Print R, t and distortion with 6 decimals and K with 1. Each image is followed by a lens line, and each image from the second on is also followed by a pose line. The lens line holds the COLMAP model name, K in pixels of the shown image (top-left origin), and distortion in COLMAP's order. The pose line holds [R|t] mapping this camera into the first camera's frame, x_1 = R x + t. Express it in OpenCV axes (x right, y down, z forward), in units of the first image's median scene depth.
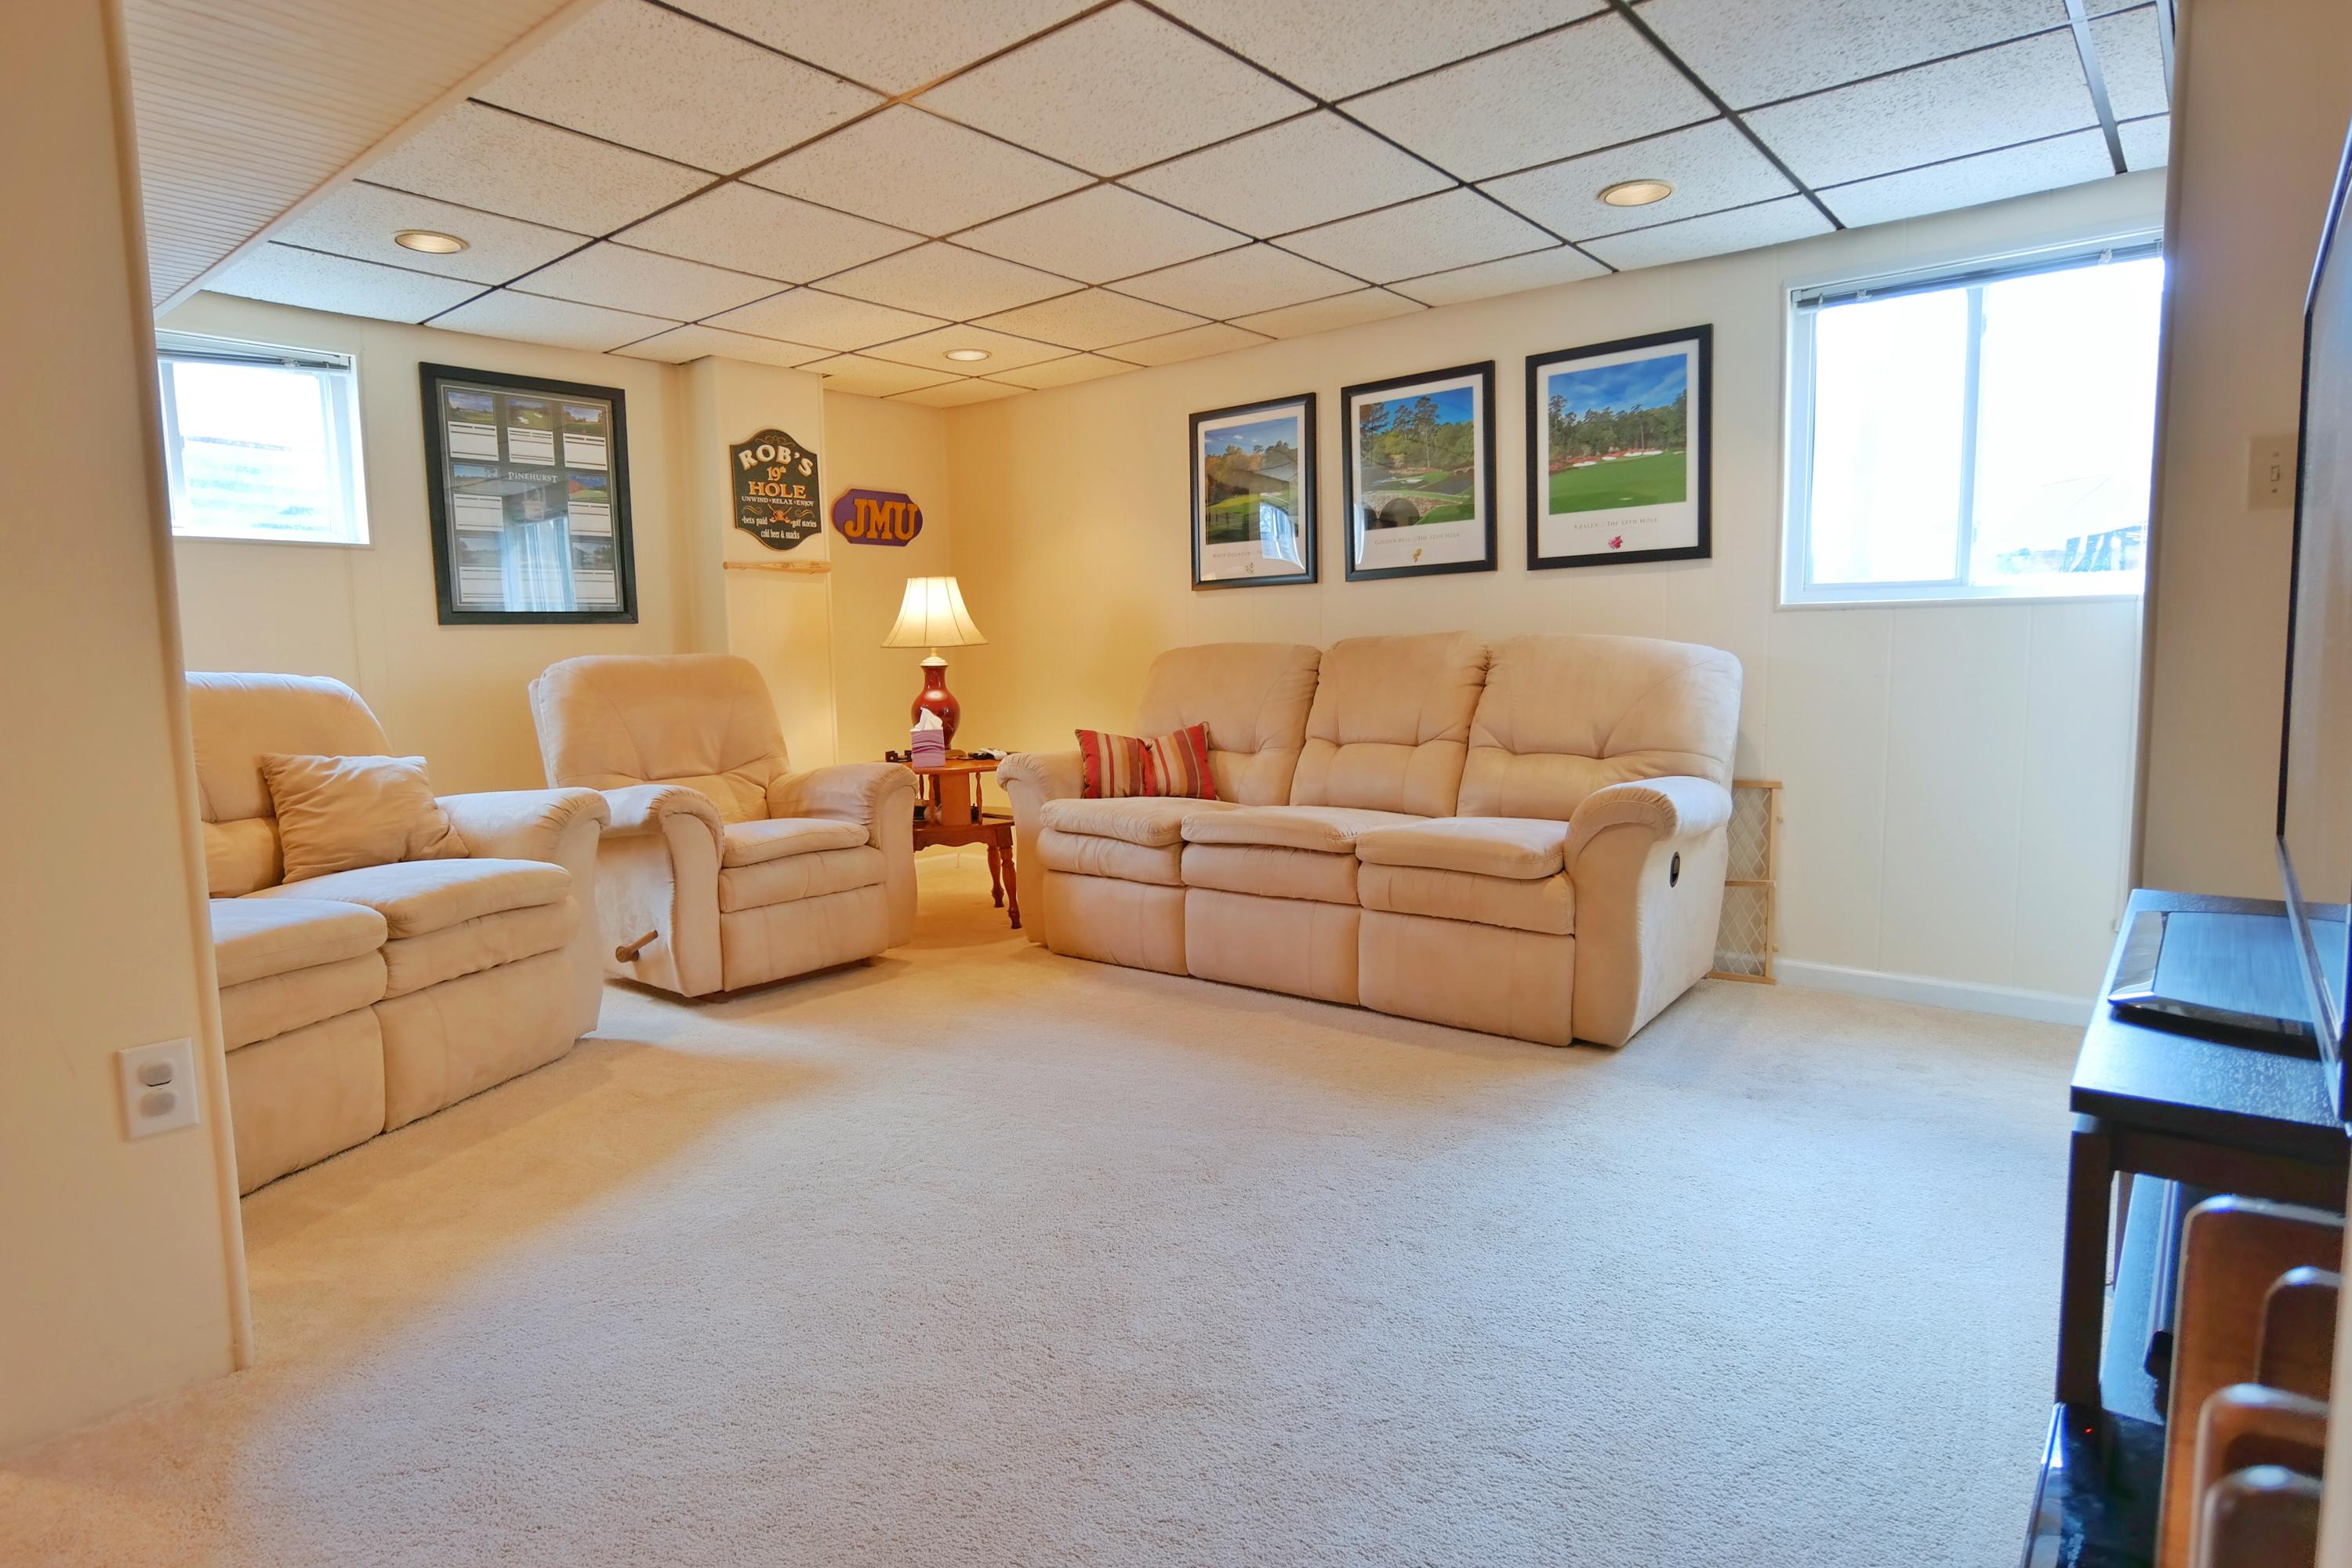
lens RADIAL K [[1297.3, 0, 1176.0], [0, 1297.3, 784.0], [0, 0, 1]] dist [-0.037806, 0.018608]
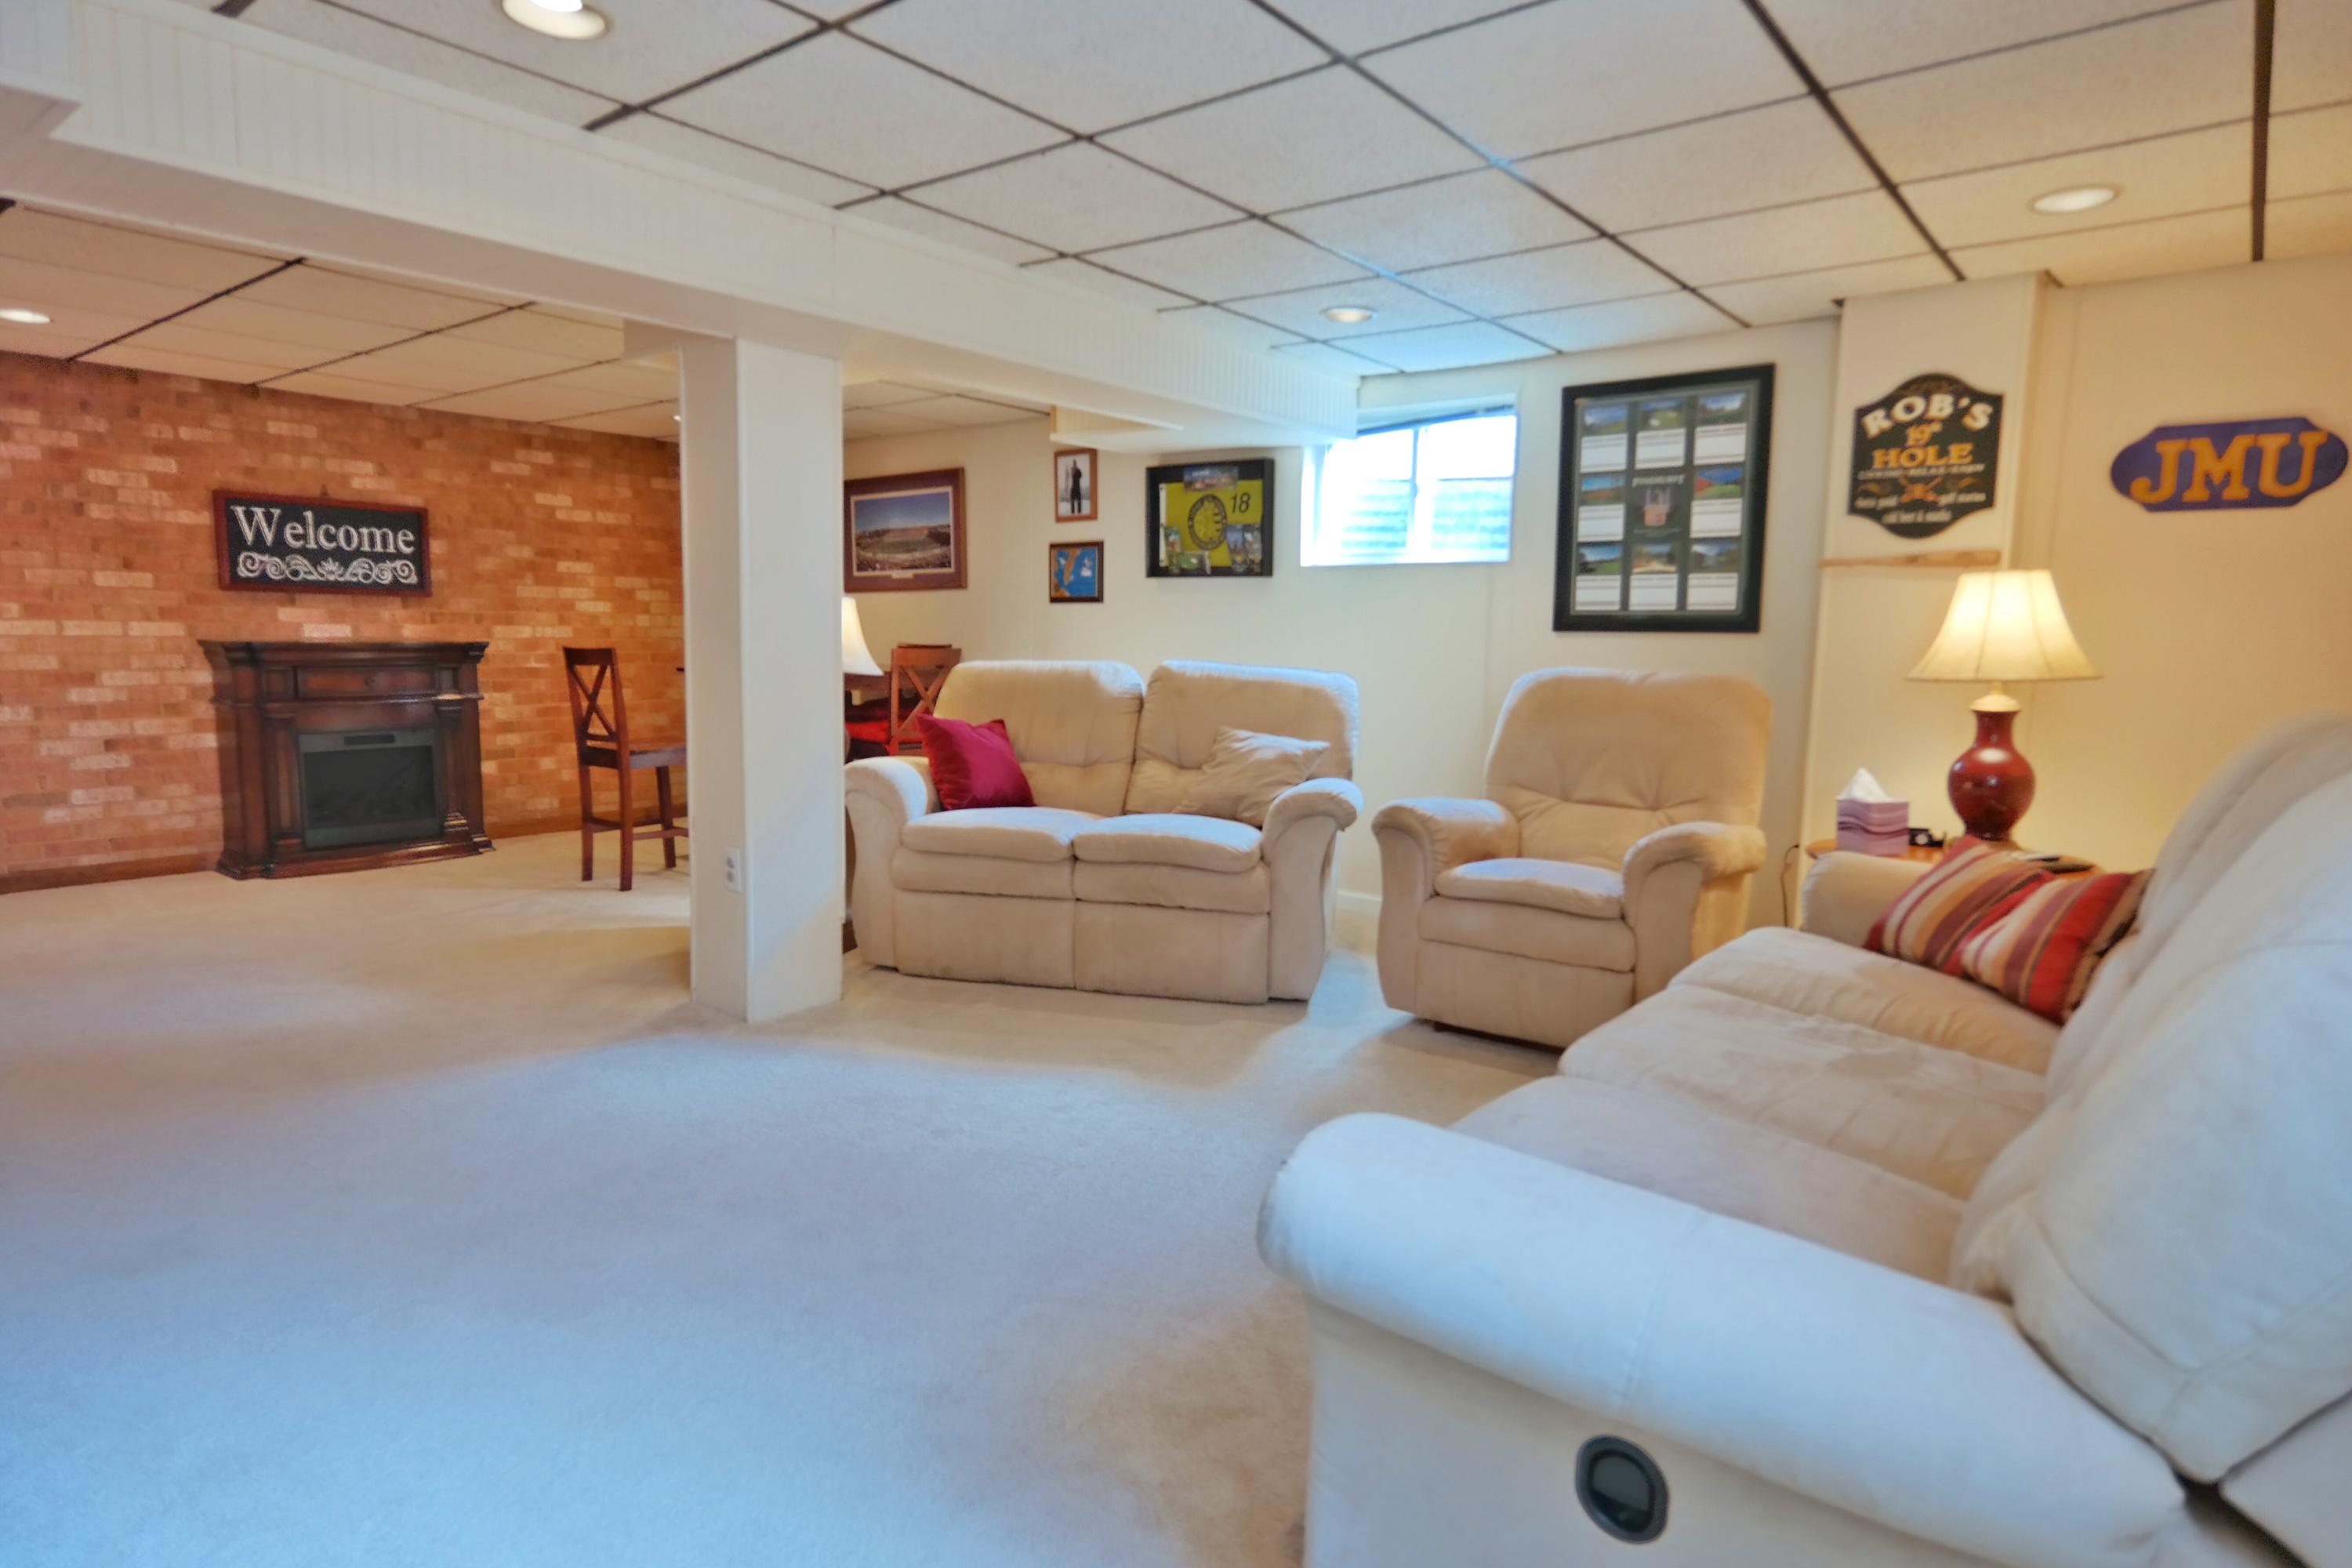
lens RADIAL K [[1318.6, 0, 1176.0], [0, 1318.6, 784.0], [0, 0, 1]] dist [-0.006665, 0.011781]
pose [[0.011888, 0.136968, -0.990504, 0.584114], [-0.117306, 0.983925, 0.134650, -0.120457], [0.993025, 0.114591, 0.027764, 0.732531]]
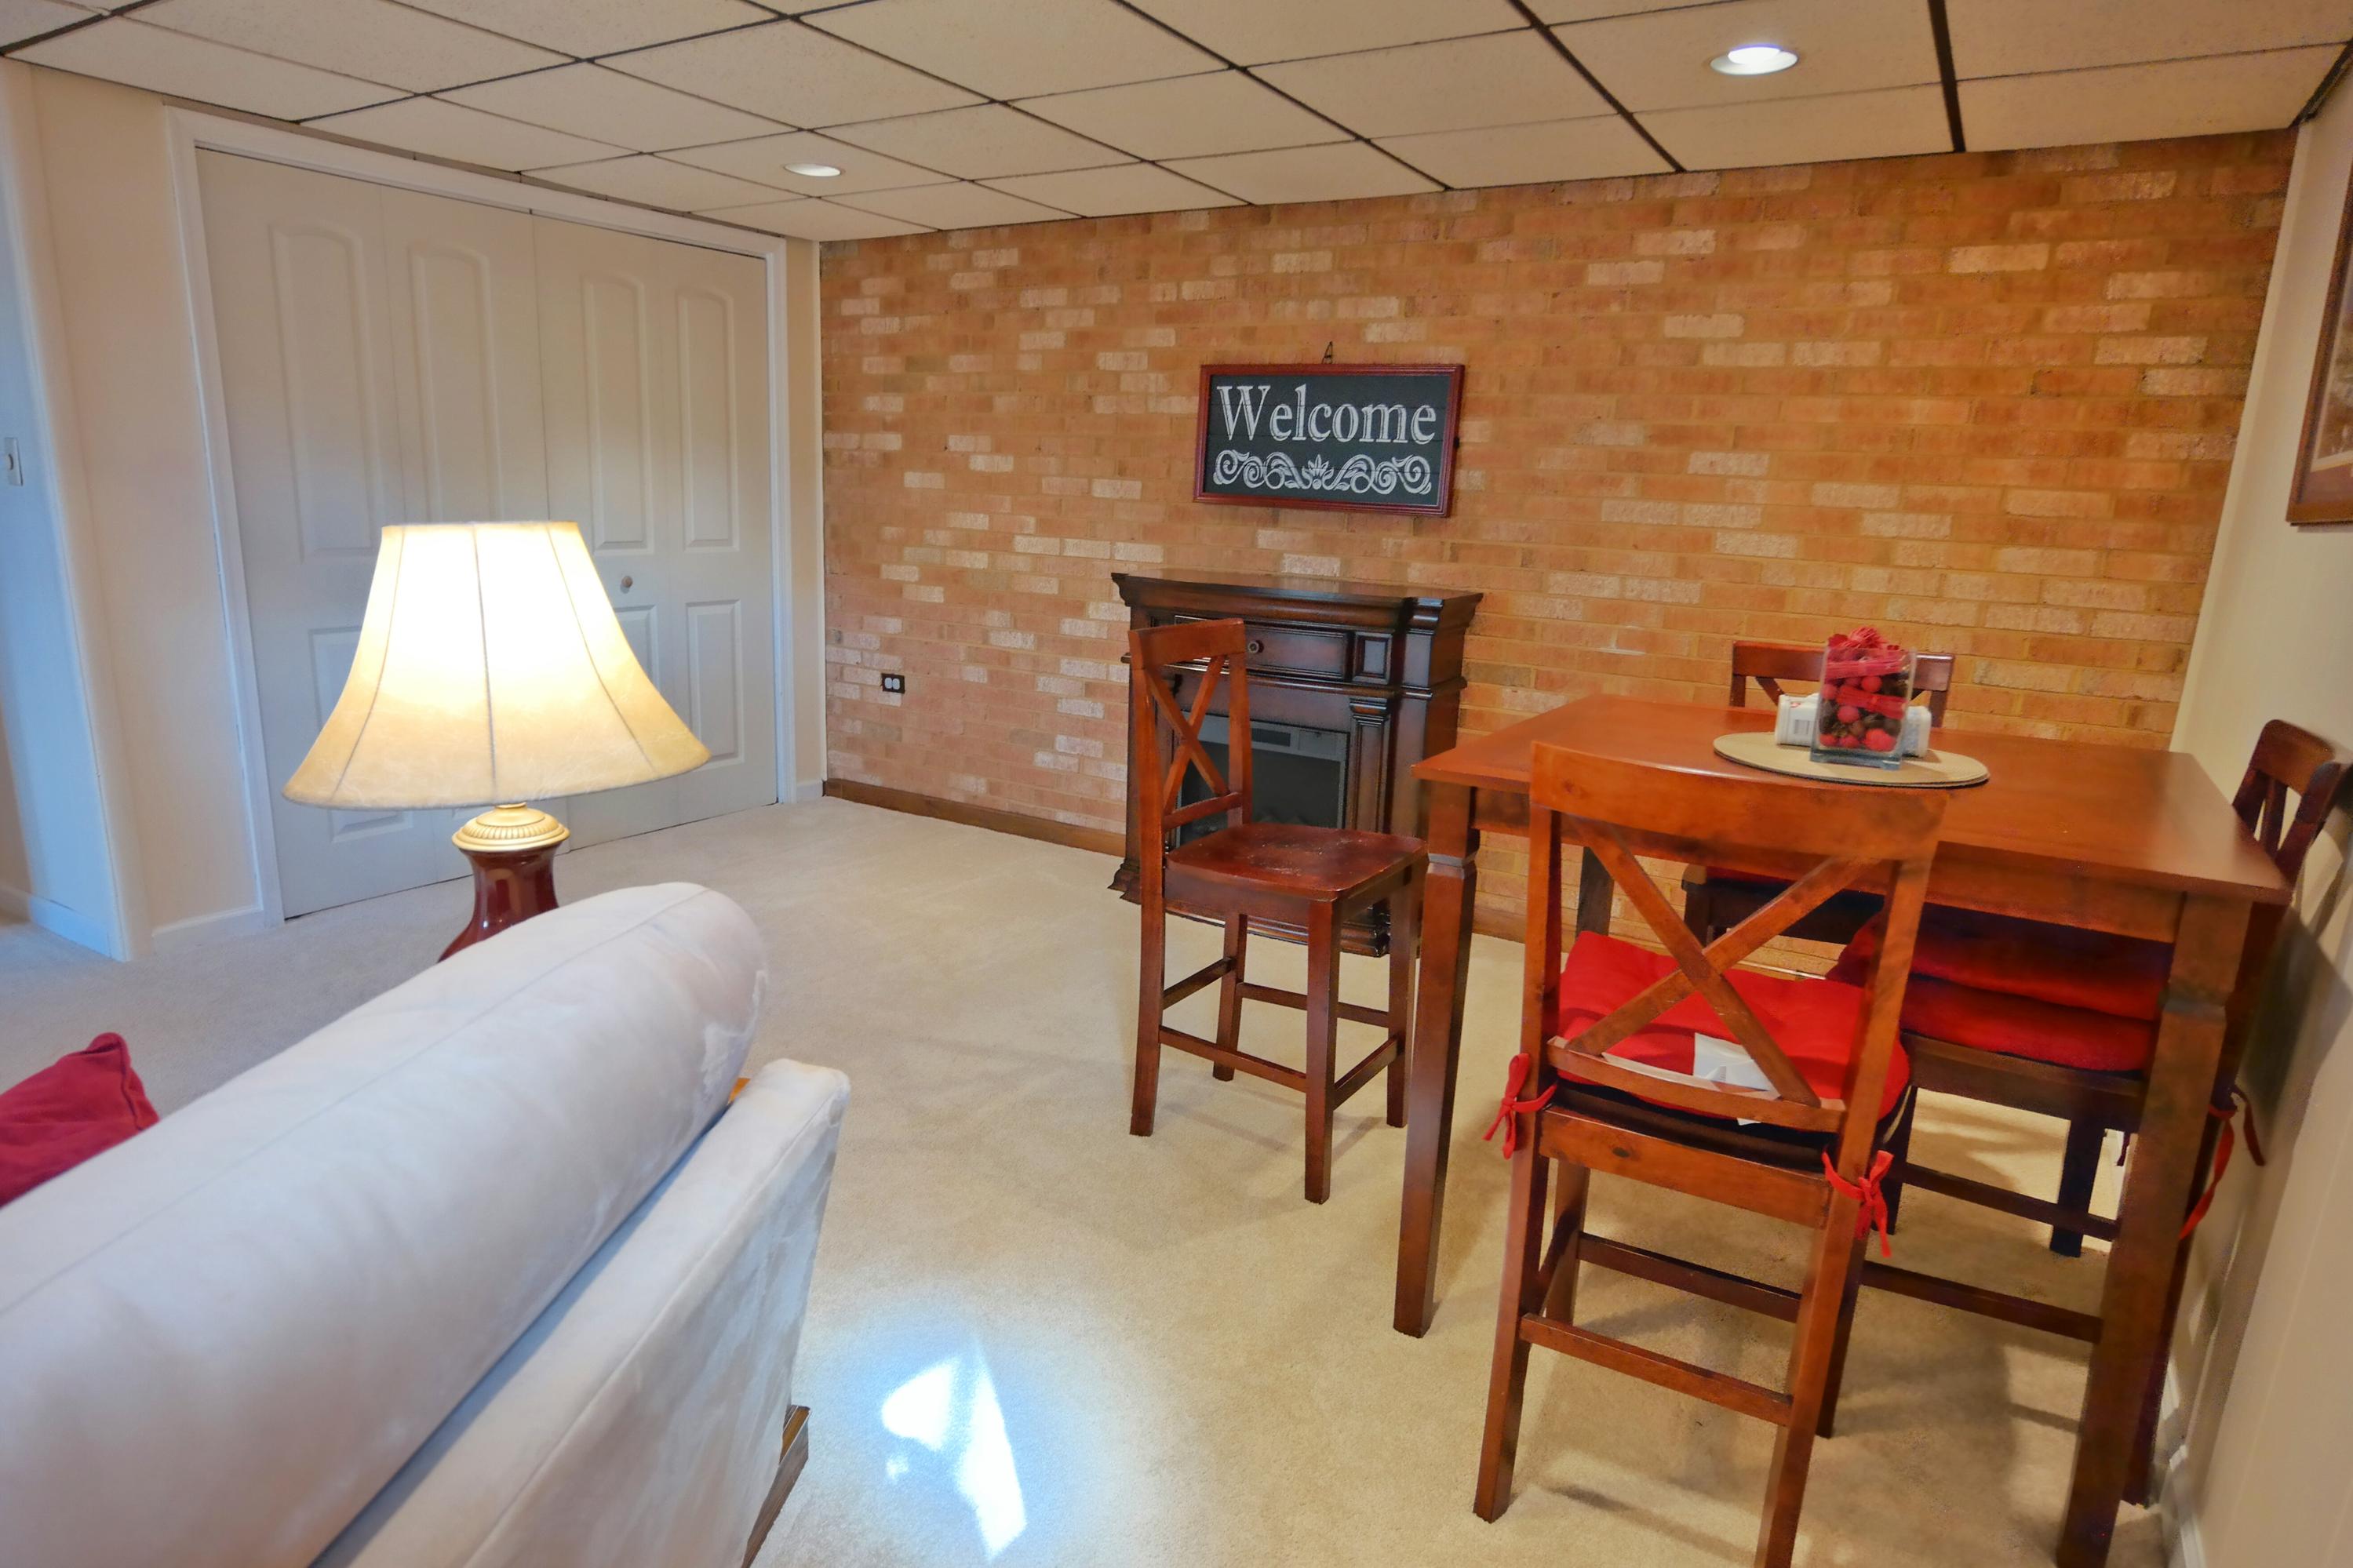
lens RADIAL K [[1321.7, 0, 1176.5], [0, 1321.7, 784.0], [0, 0, 1]] dist [-0.040299, 0.022618]
pose [[-0.990922, 0.009826, -0.134076, -0.745871], [-0.033823, 0.947022, 0.319383, -0.137417], [0.130111, 0.321019, -0.938093, 0.780057]]
